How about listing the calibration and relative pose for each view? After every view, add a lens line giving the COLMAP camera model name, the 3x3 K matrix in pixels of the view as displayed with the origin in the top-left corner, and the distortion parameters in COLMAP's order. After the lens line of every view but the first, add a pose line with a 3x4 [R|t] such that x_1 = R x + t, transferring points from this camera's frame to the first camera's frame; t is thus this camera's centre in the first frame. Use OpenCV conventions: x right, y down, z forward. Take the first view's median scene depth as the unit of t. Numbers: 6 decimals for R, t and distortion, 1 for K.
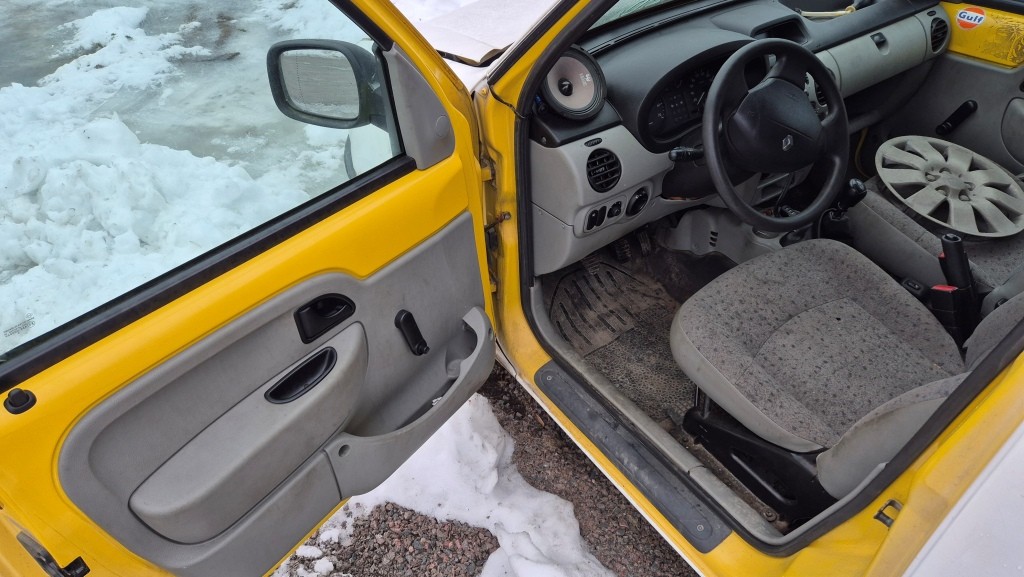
lens RADIAL K [[679.7, 0, 513.5], [0, 679.7, 286.6], [0, 0, 1]] dist [0.082274, -0.075855]
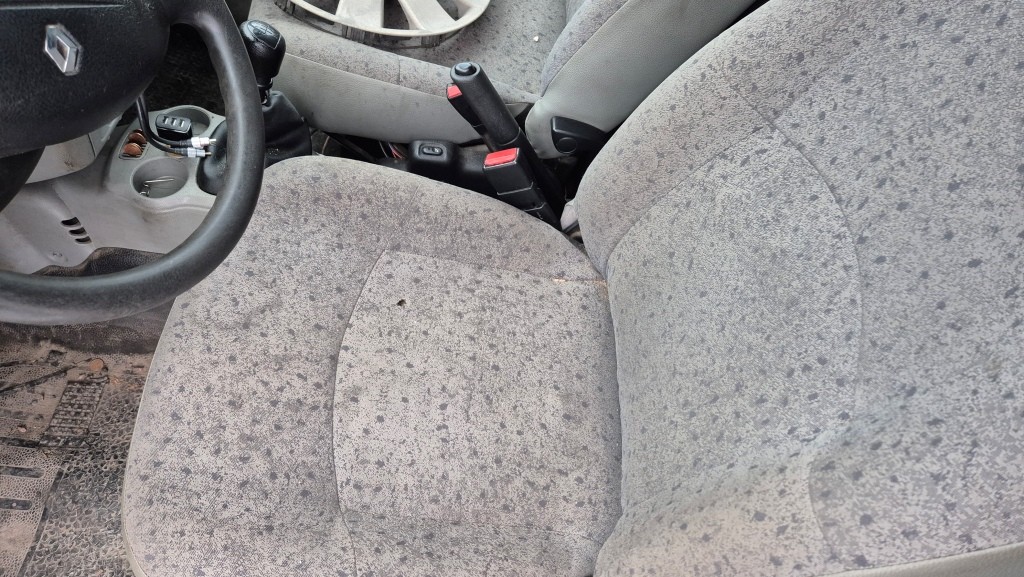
lens RADIAL K [[679.7, 0, 511.9], [0, 679.7, 289.2], [0, 0, 1]] dist [0.082274, -0.075855]
pose [[0.592902, -0.625004, 0.507777, 0.254230], [0.442303, 0.779686, 0.443235, -0.153278], [-0.672931, -0.038204, 0.738718, 0.539310]]
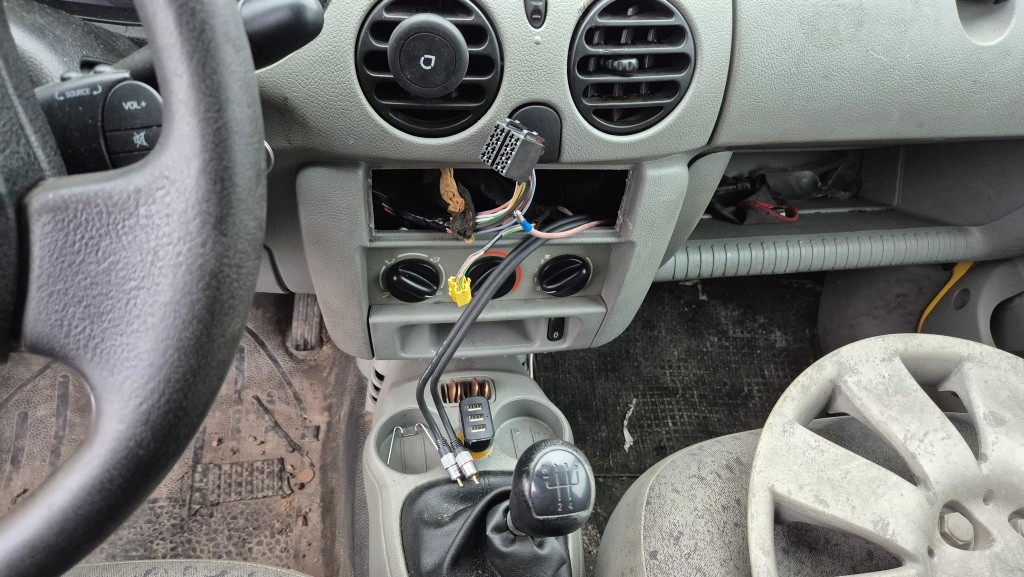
lens RADIAL K [[679.7, 0, 513.5], [0, 679.7, 286.5], [0, 0, 1]] dist [0.082274, -0.075855]
pose [[0.900459, 0.372687, -0.224228, 0.553100], [-0.358098, 0.927859, 0.104129, -0.247172], [0.246860, -0.013468, 0.968958, 0.815890]]
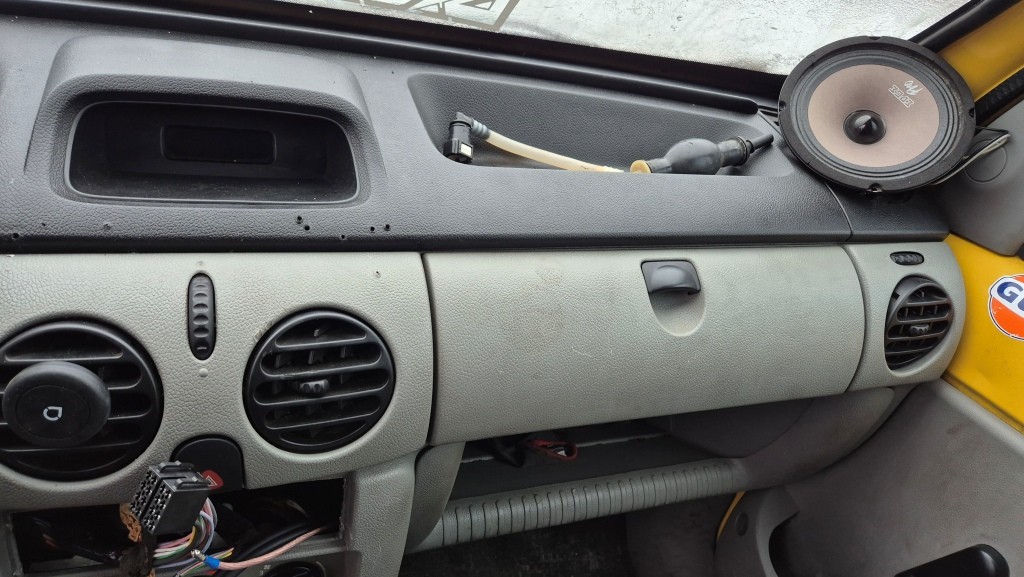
lens RADIAL K [[679.7, 0, 507.6], [0, 679.7, 285.2], [0, 0, 1]] dist [0.082274, -0.075855]
pose [[0.946188, 0.295433, -0.132090, 0.591884], [-0.315067, 0.934166, -0.167529, -0.335982], [0.073900, 0.200131, 0.976978, 0.842580]]
